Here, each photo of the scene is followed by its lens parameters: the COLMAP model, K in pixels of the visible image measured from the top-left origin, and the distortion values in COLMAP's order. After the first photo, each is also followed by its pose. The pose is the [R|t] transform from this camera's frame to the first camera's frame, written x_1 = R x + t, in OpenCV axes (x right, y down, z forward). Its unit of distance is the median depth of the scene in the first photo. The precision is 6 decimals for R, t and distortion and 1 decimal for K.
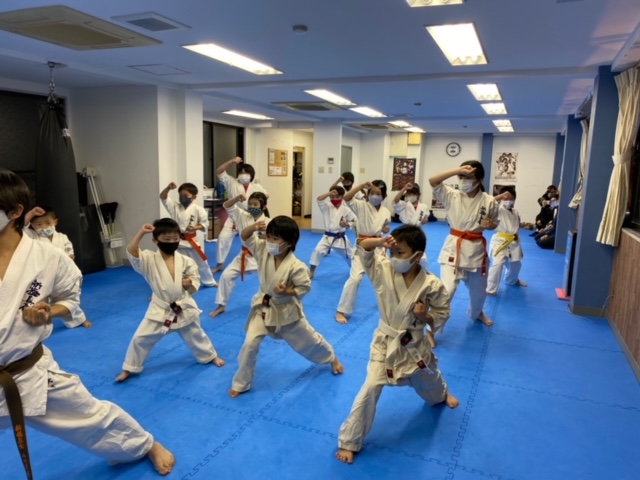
lens RADIAL K [[514.2, 0, 320.0], [0, 514.2, 240.0], [0, 0, 1]] dist [0.031289, -0.011761]
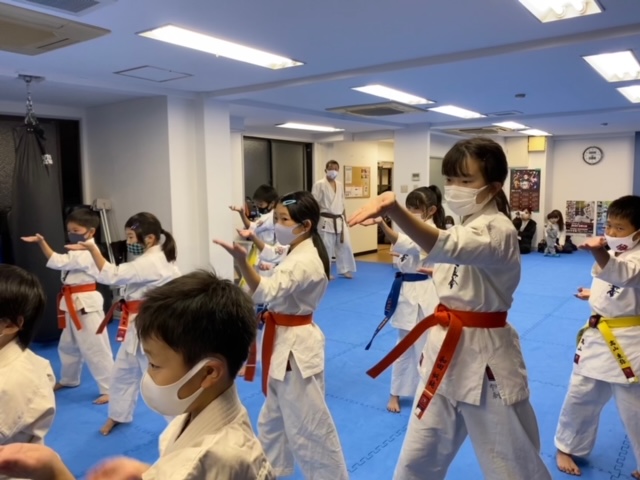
lens RADIAL K [[542.6, 0, 320.0], [0, 542.6, 240.0], [0, 0, 1]] dist [0.027430, 0.003254]
pose [[0.969826, -0.014820, -0.243348, 0.080052], [0.005017, 0.999153, -0.040851, -0.024037], [0.243747, 0.038397, 0.969078, 0.155406]]
